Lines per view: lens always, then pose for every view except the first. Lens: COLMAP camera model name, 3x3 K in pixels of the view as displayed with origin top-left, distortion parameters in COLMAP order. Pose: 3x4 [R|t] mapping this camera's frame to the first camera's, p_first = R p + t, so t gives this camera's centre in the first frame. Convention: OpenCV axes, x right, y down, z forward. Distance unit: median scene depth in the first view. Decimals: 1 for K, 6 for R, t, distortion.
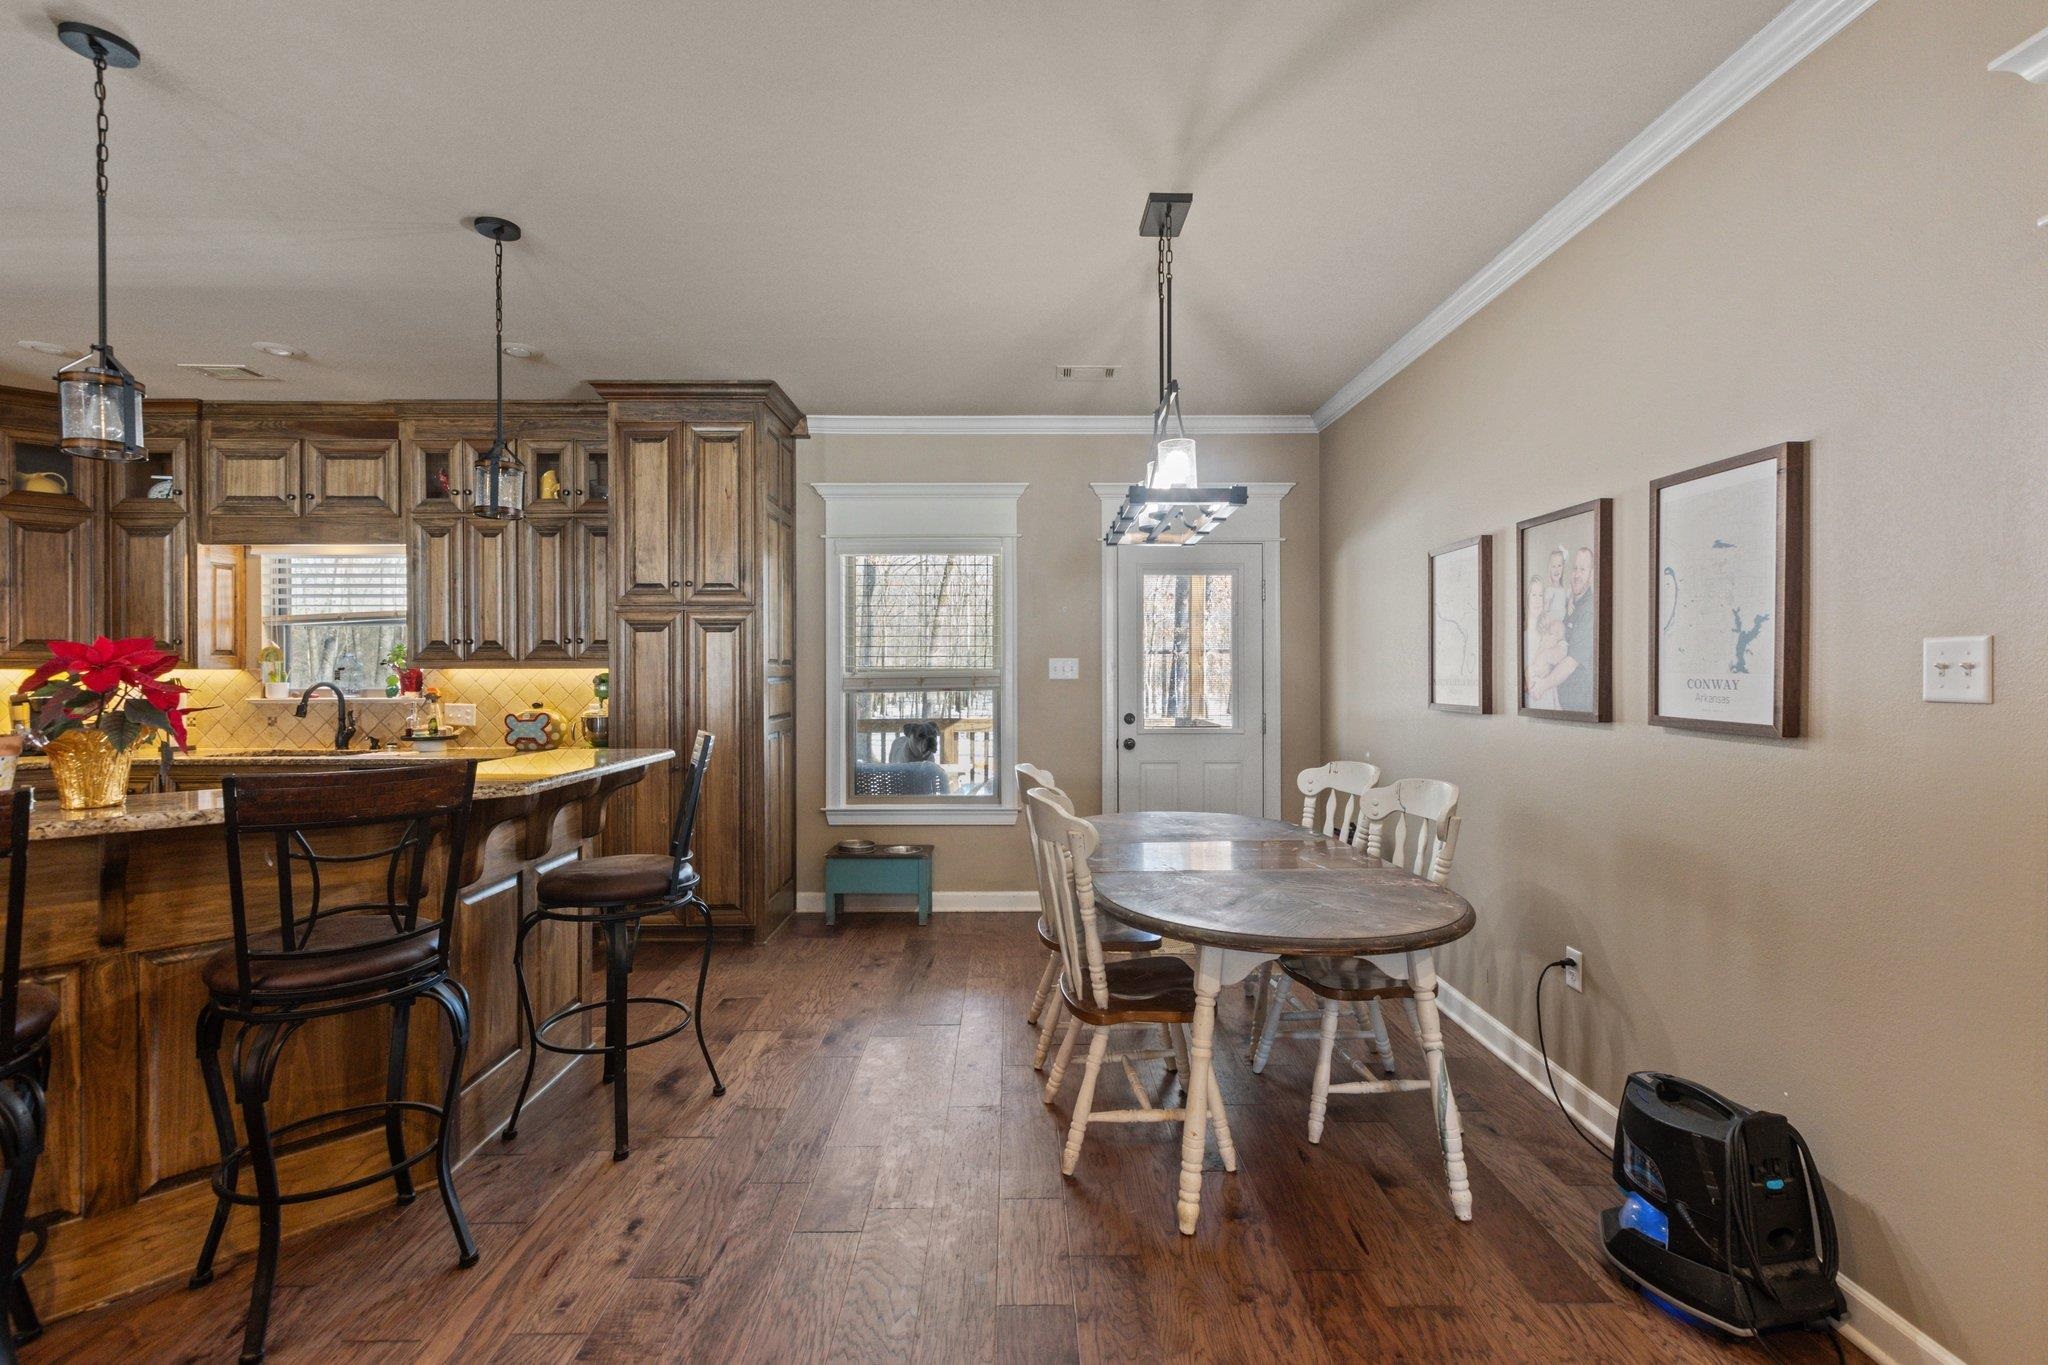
lens RADIAL K [[943.0, 0, 1022.3], [0, 943.0, 681.0], [0, 0, 1]] dist [0.018890, 0.000304]
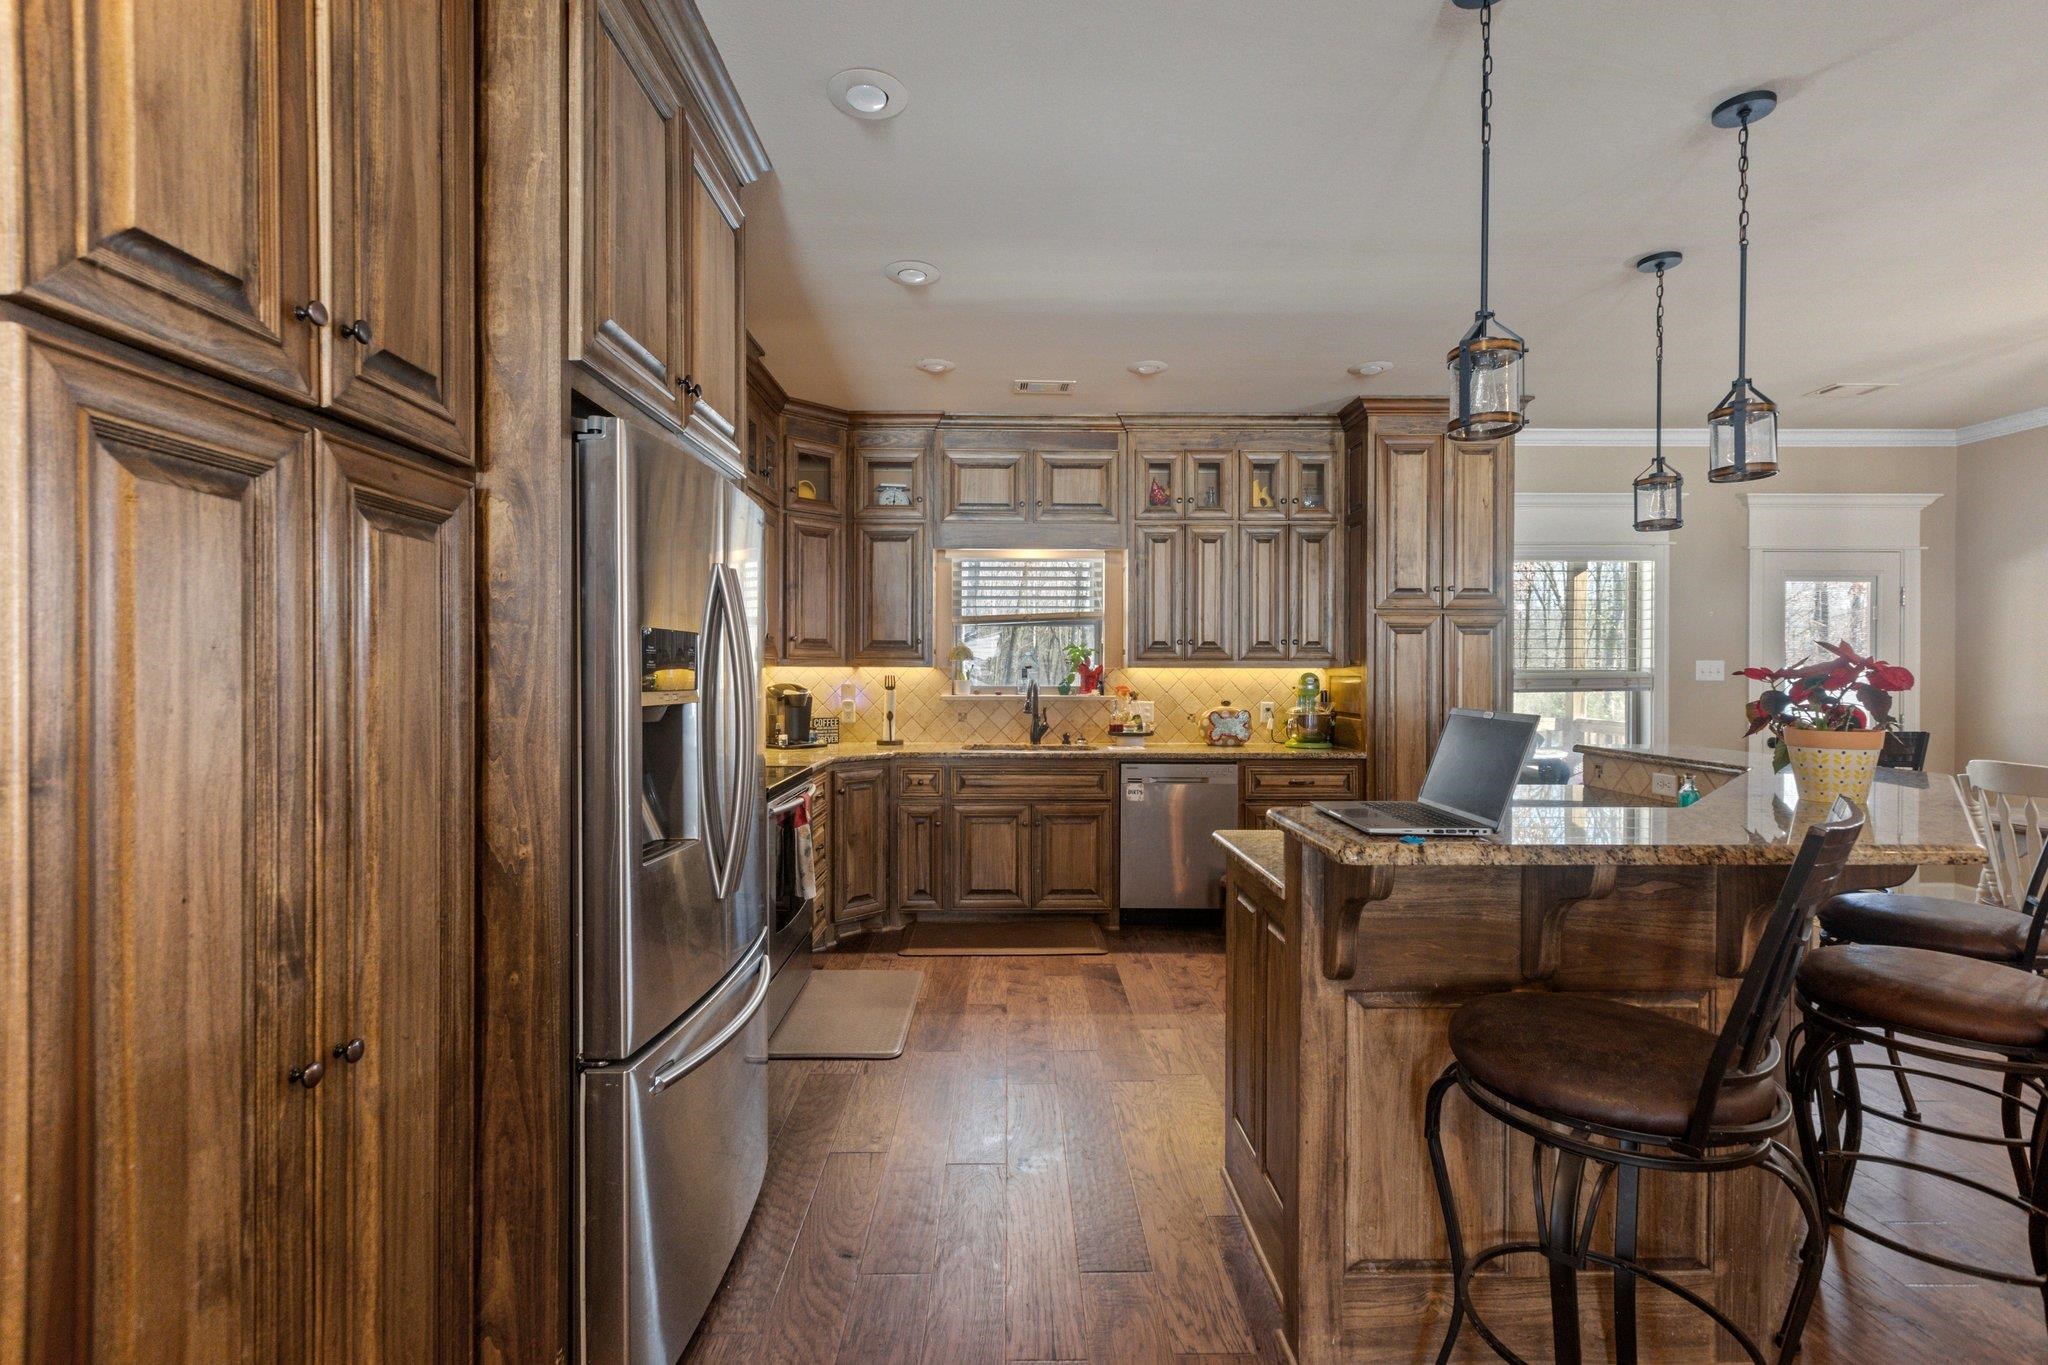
lens RADIAL K [[943.0, 0, 1024.5], [0, 943.0, 677.0], [0, 0, 1]] dist [0.018890, 0.000304]
pose [[0.999842, 0.005869, 0.016785, -0.776050], [-0.005765, 0.999964, -0.006263, 0.004676], [-0.016821, 0.006166, 0.999840, -0.041673]]
